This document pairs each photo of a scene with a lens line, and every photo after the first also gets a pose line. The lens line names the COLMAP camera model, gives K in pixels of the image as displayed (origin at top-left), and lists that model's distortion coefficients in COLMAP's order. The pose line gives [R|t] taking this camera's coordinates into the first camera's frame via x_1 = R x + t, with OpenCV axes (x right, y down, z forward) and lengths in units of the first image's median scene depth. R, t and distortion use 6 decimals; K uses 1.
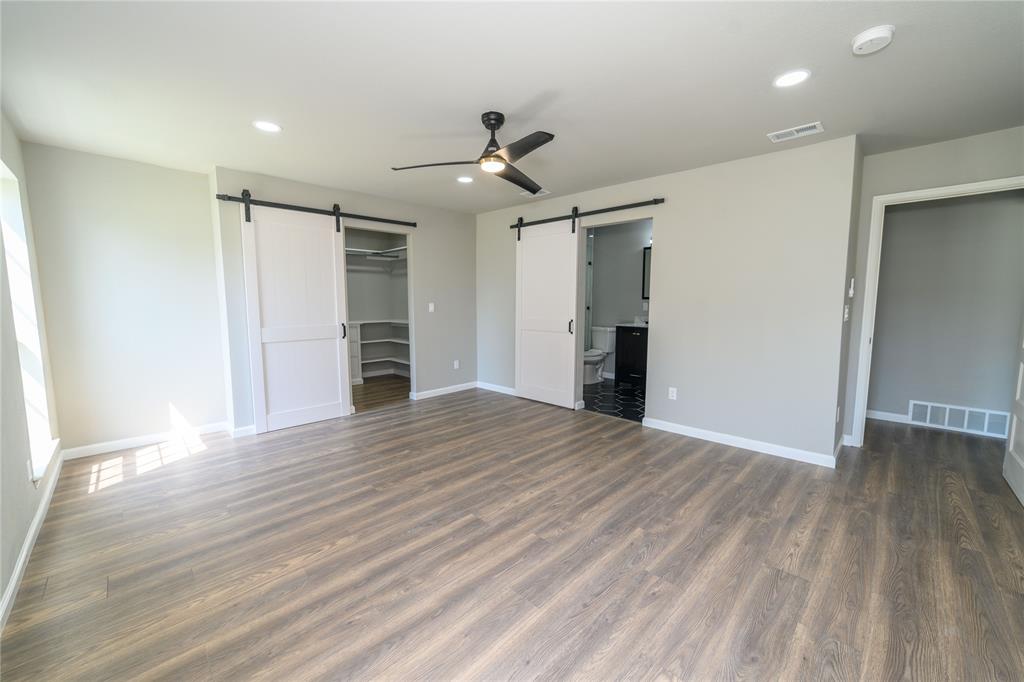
lens RADIAL K [[396.0, 0, 510.5], [0, 396.0, 339.1], [0, 0, 1]] dist [-0.021715, 0.008083]
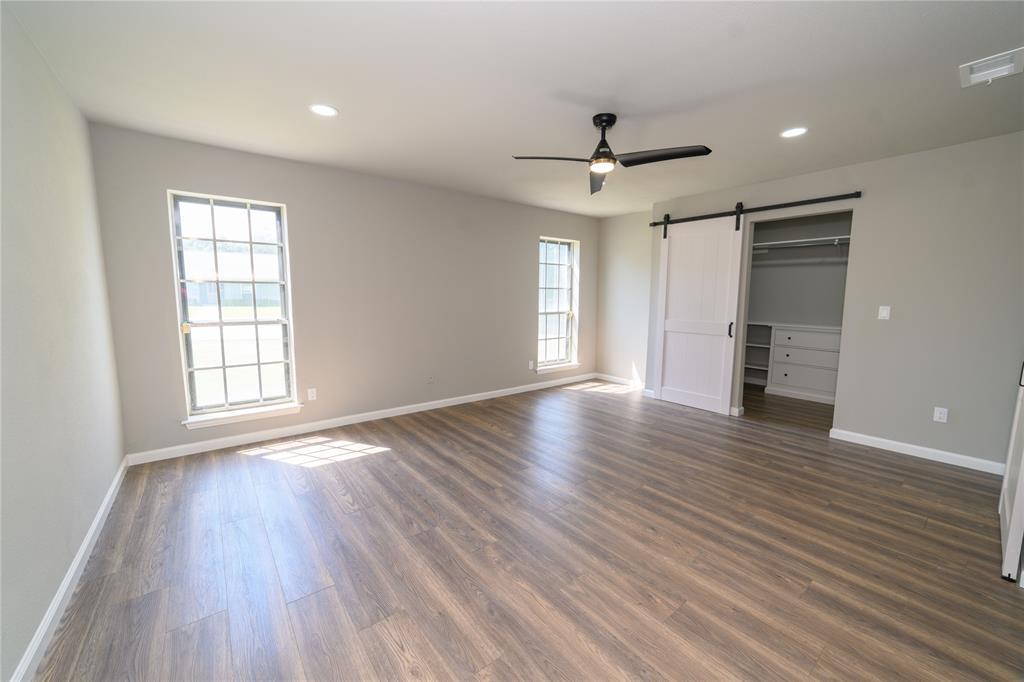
lens RADIAL K [[396.0, 0, 510.5], [0, 396.0, 339.1], [0, 0, 1]] dist [-0.021715, 0.008083]
pose [[-0.111161, 0.109005, -0.987806, 0.825598], [-0.108257, 0.986723, 0.121068, -0.076932], [0.987888, 0.120395, -0.097885, 0.733515]]
